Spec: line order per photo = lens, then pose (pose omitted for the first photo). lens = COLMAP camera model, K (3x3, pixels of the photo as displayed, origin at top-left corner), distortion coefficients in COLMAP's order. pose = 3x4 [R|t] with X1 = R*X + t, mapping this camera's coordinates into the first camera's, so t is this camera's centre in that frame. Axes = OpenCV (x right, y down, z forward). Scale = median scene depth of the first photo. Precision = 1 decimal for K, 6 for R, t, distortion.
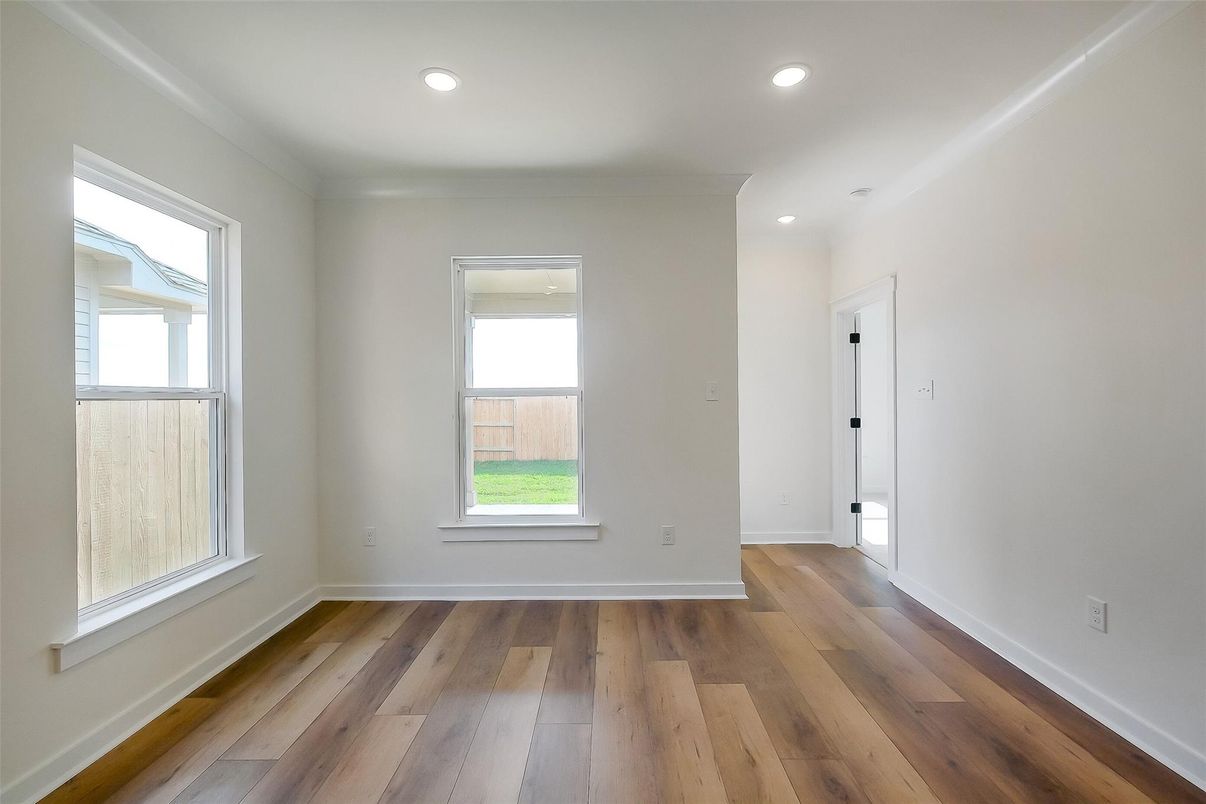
lens RADIAL K [[535.2, 0, 594.5], [0, 535.2, 397.5], [0, 0, 1]] dist [0.001493, 0.000105]
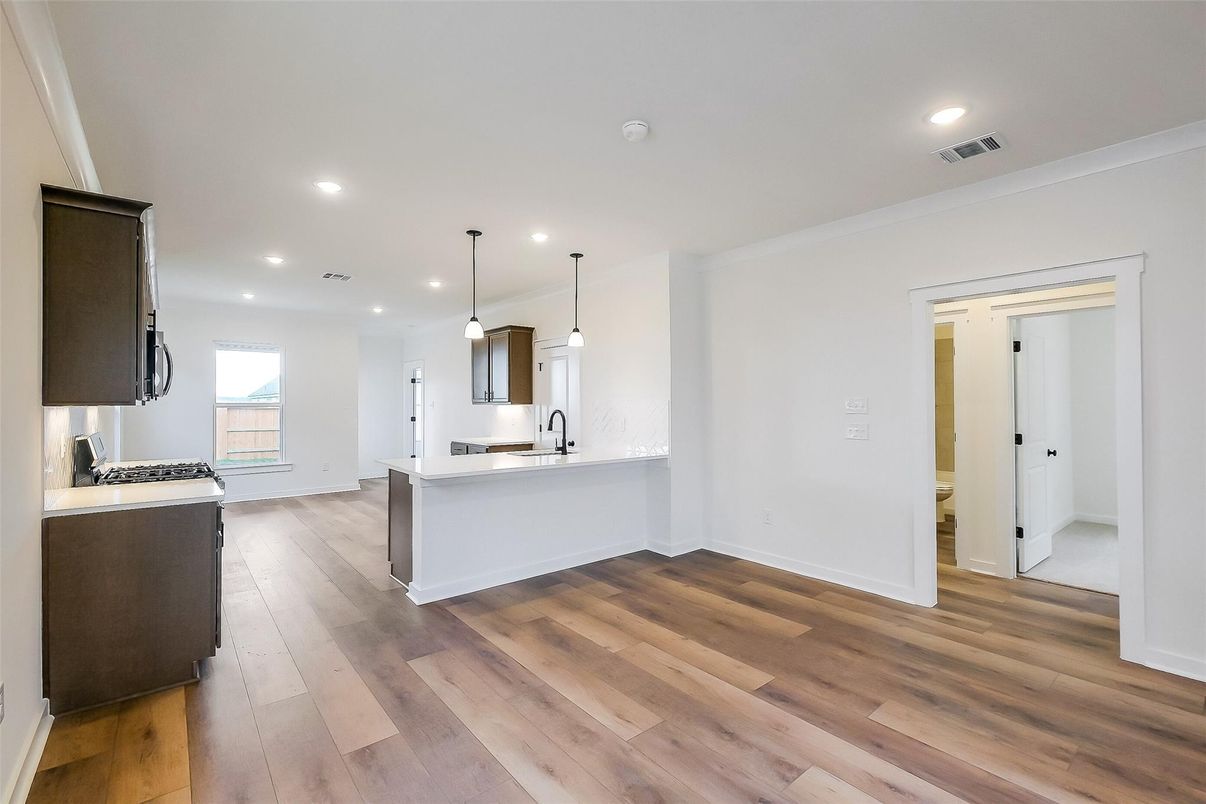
lens RADIAL K [[535.2, 0, 594.5], [0, 535.2, 397.5], [0, 0, 1]] dist [0.001493, 0.000105]
pose [[0.768490, 0.012988, 0.639730, -0.484828], [-0.003325, 0.999862, -0.016306, -0.011658], [-0.639853, 0.010404, 0.768427, -1.623623]]
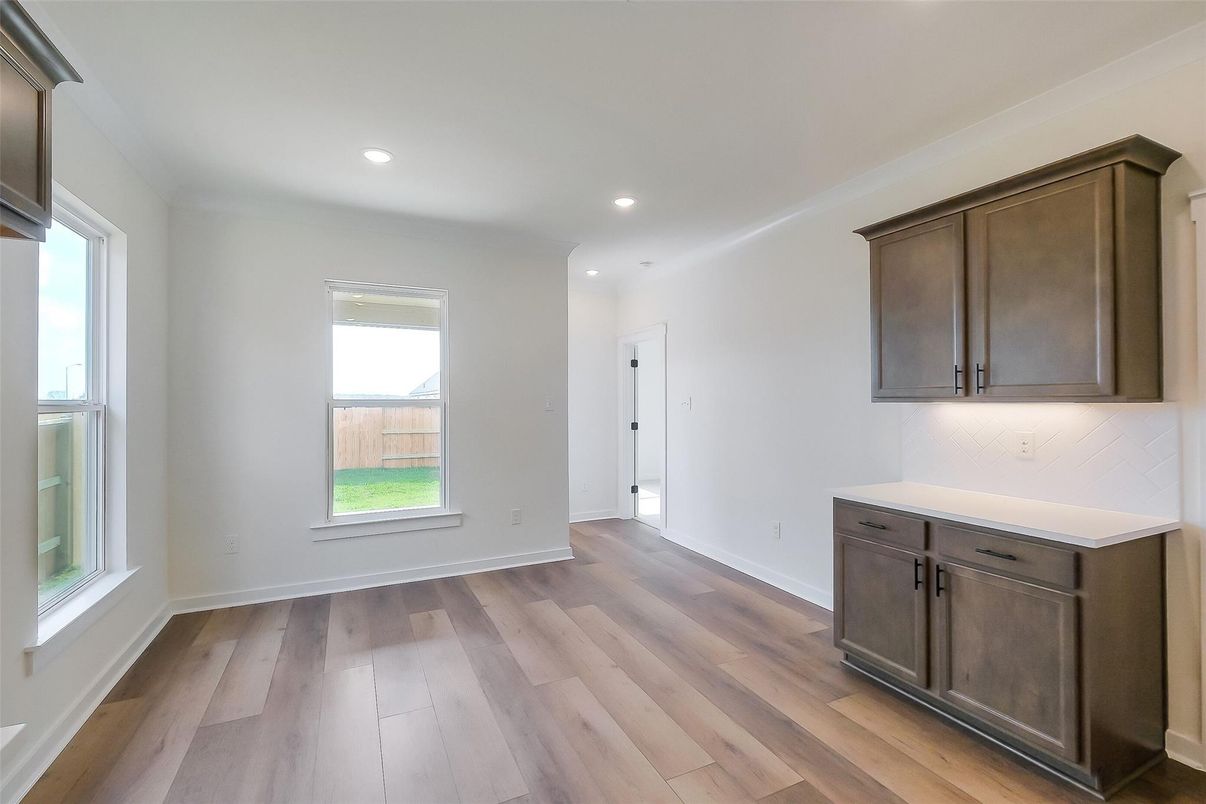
lens RADIAL K [[535.2, 0, 594.5], [0, 535.2, 397.5], [0, 0, 1]] dist [0.001493, 0.000105]
pose [[0.901618, 0.008905, 0.432441, -0.261350], [-0.004682, 0.999930, -0.010829, -0.013331], [-0.432507, 0.007739, 0.901597, -0.241139]]
